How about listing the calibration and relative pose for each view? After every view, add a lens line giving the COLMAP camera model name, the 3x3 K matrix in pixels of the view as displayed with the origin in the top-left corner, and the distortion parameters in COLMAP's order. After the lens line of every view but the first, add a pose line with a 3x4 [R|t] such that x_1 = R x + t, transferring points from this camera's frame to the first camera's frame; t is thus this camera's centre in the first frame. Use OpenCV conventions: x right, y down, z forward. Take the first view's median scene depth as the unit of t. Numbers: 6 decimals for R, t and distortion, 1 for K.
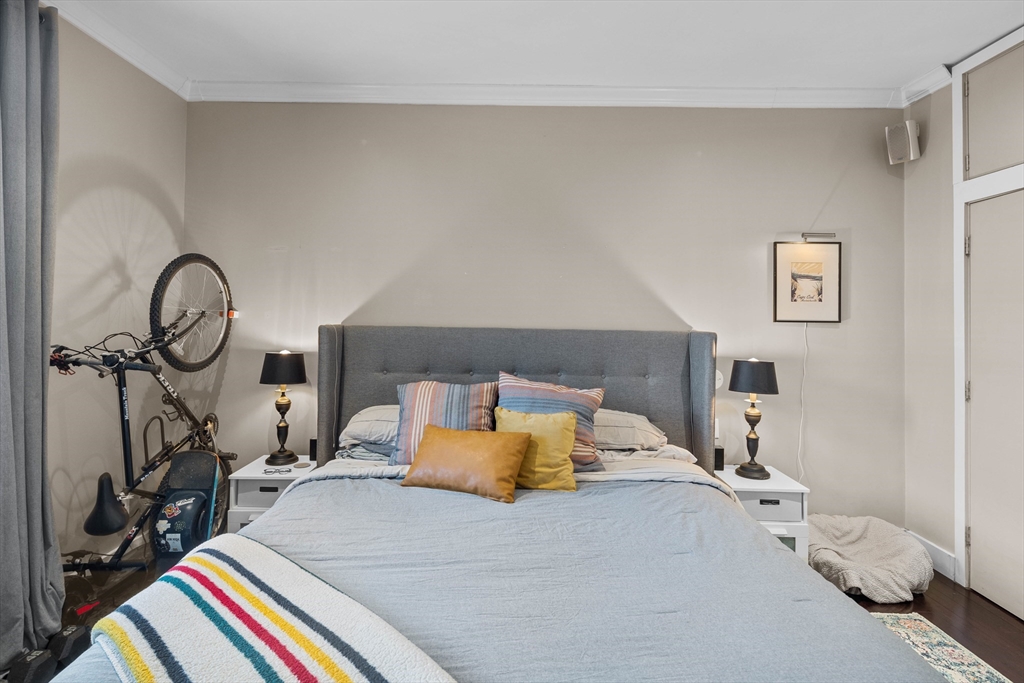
lens RADIAL K [[488.6, 0, 510.5], [0, 488.6, 323.7], [0, 0, 1]] dist [-0.000654, -0.000333]
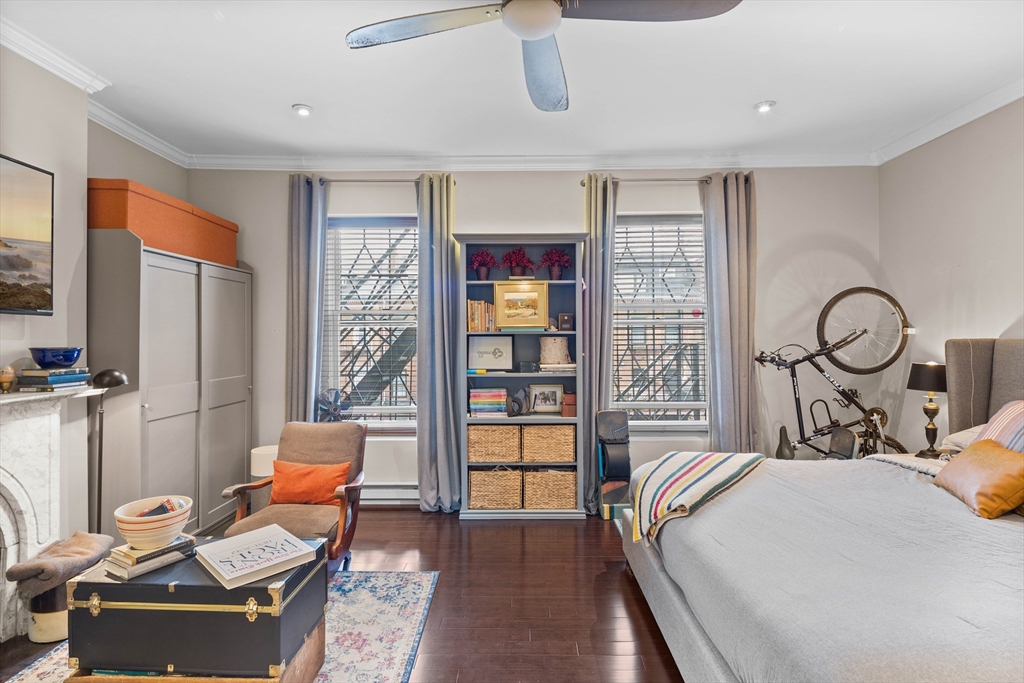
lens RADIAL K [[520.5, 0, 516.7], [0, 520.5, 342.2], [0, 0, 1]] dist [-0.000207, -0.000118]
pose [[0.055687, -0.001803, -0.998447, 0.719435], [0.000418, 0.999998, -0.001782, 0.011766], [0.998448, -0.000318, 0.055688, -0.030832]]
